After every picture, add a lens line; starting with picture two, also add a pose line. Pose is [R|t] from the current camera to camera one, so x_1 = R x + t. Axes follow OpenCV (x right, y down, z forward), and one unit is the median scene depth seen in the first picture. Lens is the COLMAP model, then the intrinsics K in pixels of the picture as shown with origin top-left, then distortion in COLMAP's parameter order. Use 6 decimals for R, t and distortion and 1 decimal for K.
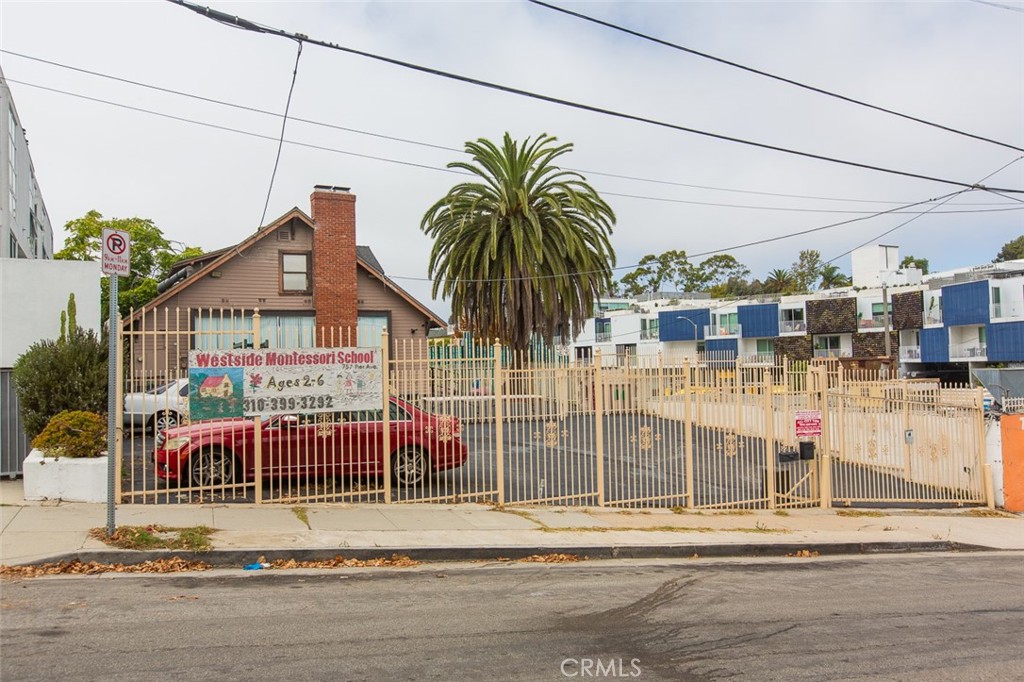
lens RADIAL K [[792.8, 0, 512.1], [0, 792.8, 338.9], [0, 0, 1]] dist [-0.006736, -0.000826]
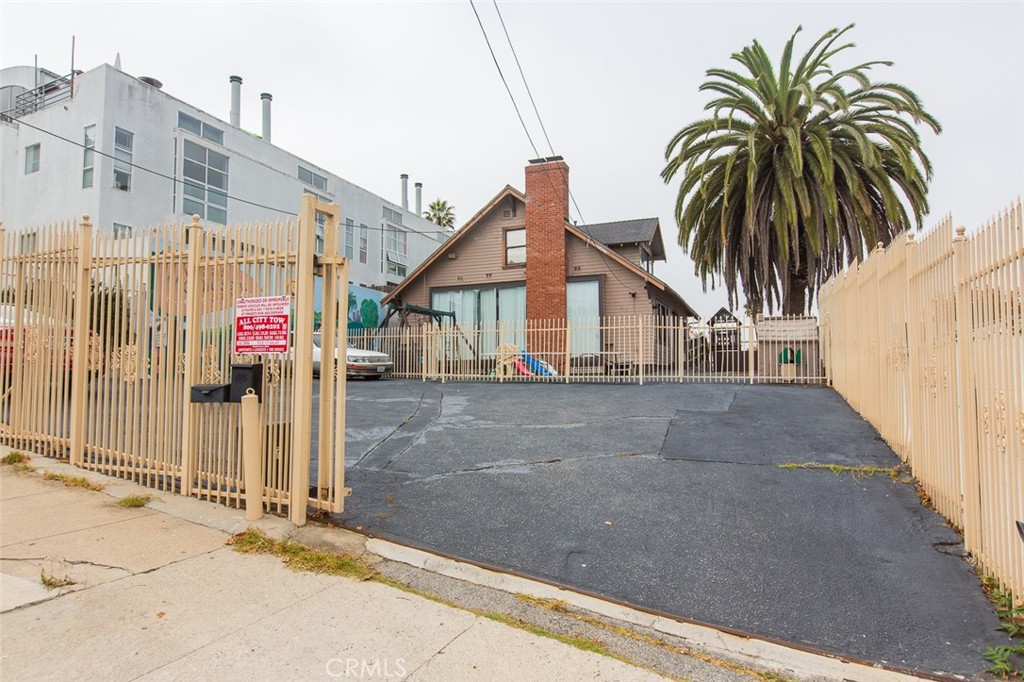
lens RADIAL K [[635.2, 0, 511.9], [0, 635.2, 341.1], [0, 0, 1]] dist [0.037075, 0.000119]
pose [[0.597189, -0.027592, -0.801626, 0.409288], [0.006466, 0.999541, -0.029587, 0.069434], [0.802074, 0.012486, 0.597094, 0.486921]]
